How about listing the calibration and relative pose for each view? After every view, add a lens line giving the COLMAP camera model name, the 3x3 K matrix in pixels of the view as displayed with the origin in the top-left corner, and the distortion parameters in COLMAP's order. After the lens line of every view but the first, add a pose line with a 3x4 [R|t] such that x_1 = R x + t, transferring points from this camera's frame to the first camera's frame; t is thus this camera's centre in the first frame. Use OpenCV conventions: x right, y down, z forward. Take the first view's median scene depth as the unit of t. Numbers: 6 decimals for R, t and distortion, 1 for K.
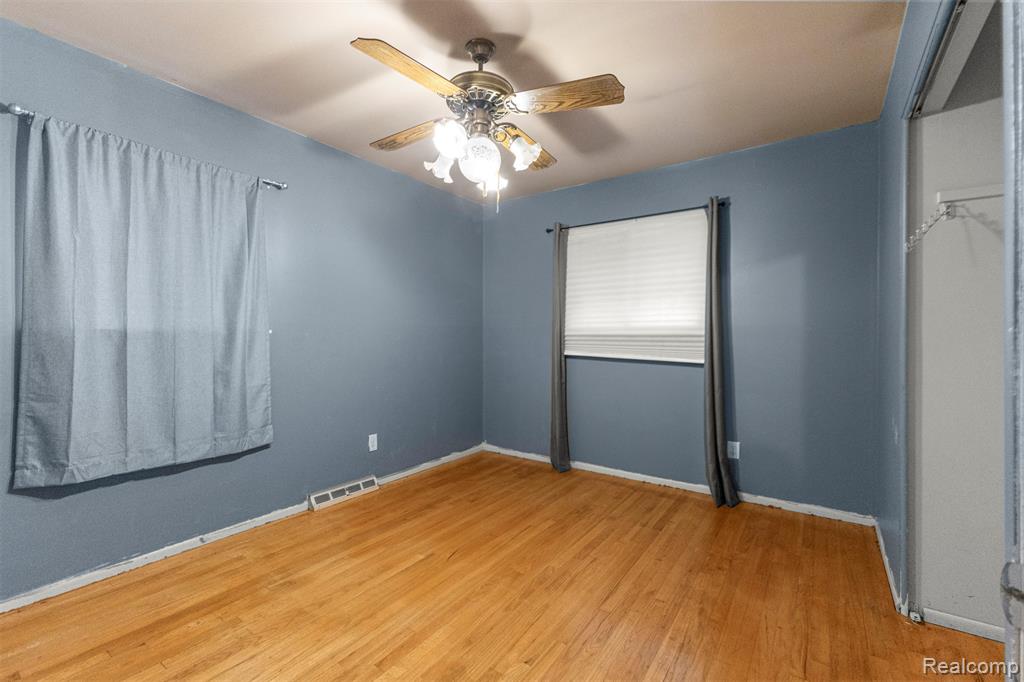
lens RADIAL K [[448.0, 0, 517.2], [0, 448.0, 341.0], [0, 0, 1]] dist [0.010721, -0.003358]
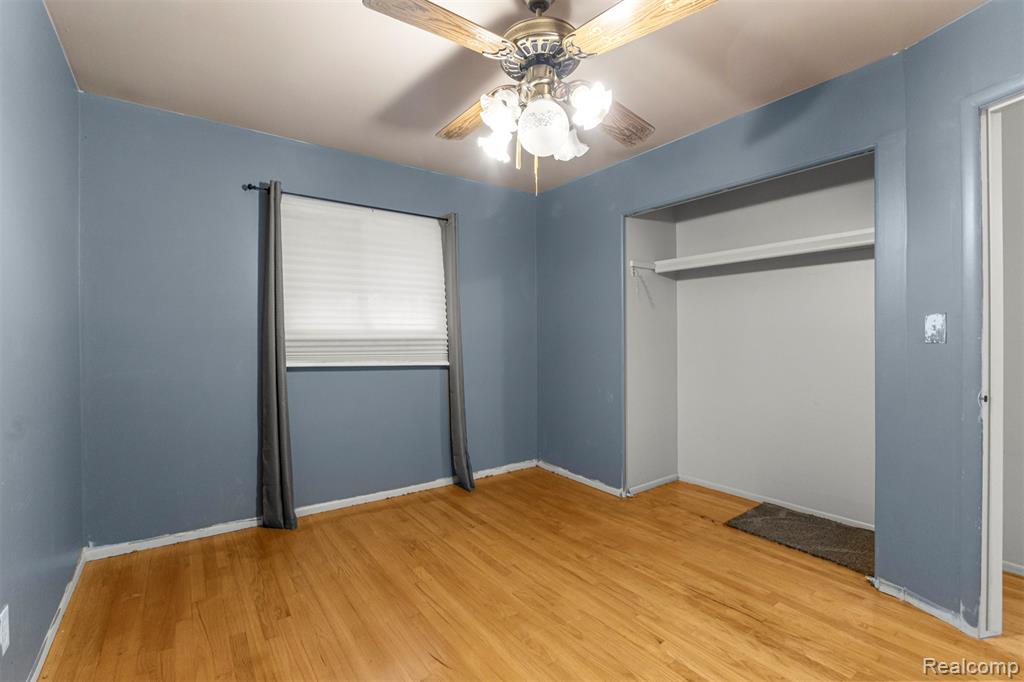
lens RADIAL K [[458.1, 0, 512.0], [0, 458.1, 341.0], [0, 0, 1]] dist [-0.014971, 0.000197]
pose [[0.314803, -0.011392, 0.949089, -0.586150], [0.015636, 0.999855, 0.006815, -0.012604], [-0.949028, 0.012694, 0.314936, 0.514809]]
